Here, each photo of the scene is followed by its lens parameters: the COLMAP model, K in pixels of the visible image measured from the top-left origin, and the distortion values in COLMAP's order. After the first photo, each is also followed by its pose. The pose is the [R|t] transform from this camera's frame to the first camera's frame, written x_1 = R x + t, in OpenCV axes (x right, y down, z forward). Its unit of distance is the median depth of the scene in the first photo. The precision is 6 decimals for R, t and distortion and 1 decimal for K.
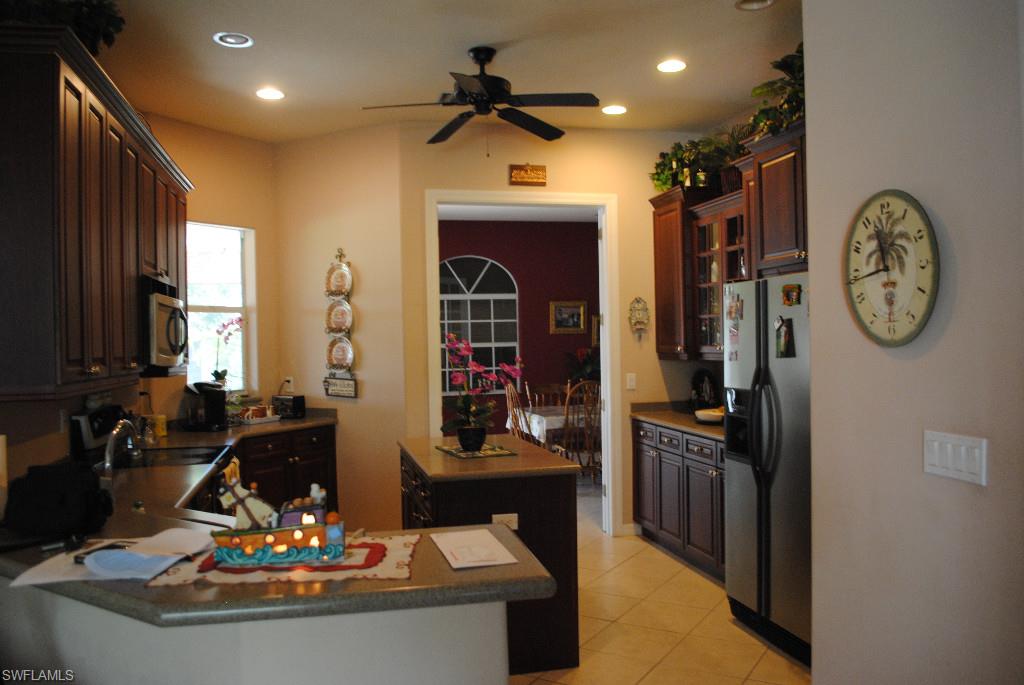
lens RADIAL K [[817.3, 0, 532.3], [0, 817.3, 341.7], [0, 0, 1]] dist [-0.085220, 0.011363]
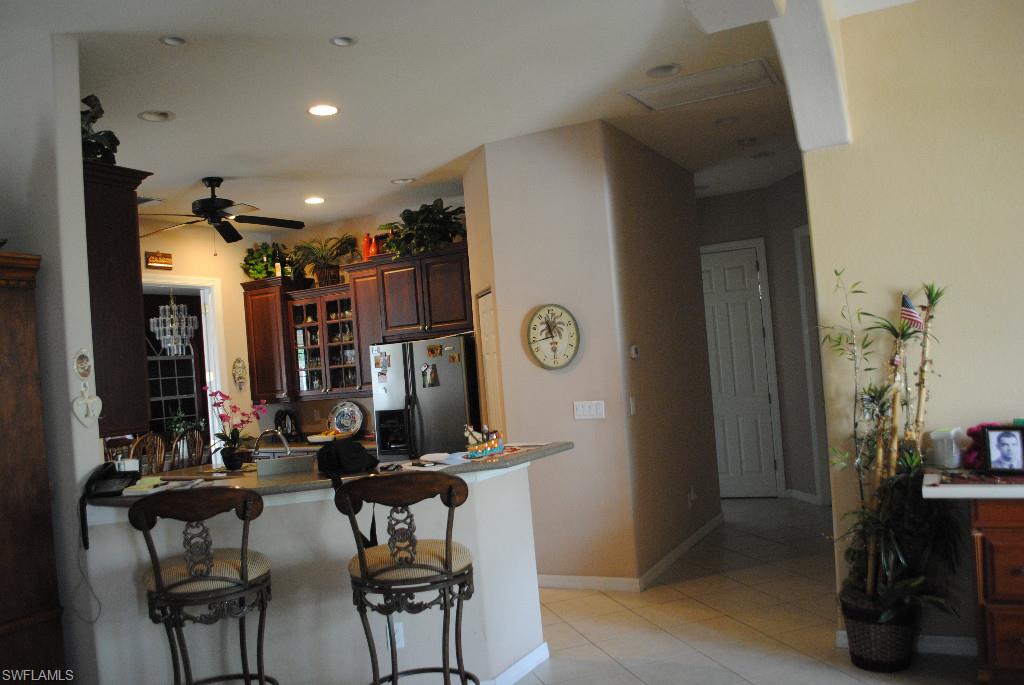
lens RADIAL K [[837.8, 0, 535.8], [0, 837.8, 344.7], [0, 0, 1]] dist [-0.082852, -0.000018]
pose [[0.649061, -0.013657, 0.760613, -0.821131], [0.069788, 0.996692, -0.041657, 0.017973], [-0.757528, 0.080120, 0.647867, -0.315738]]
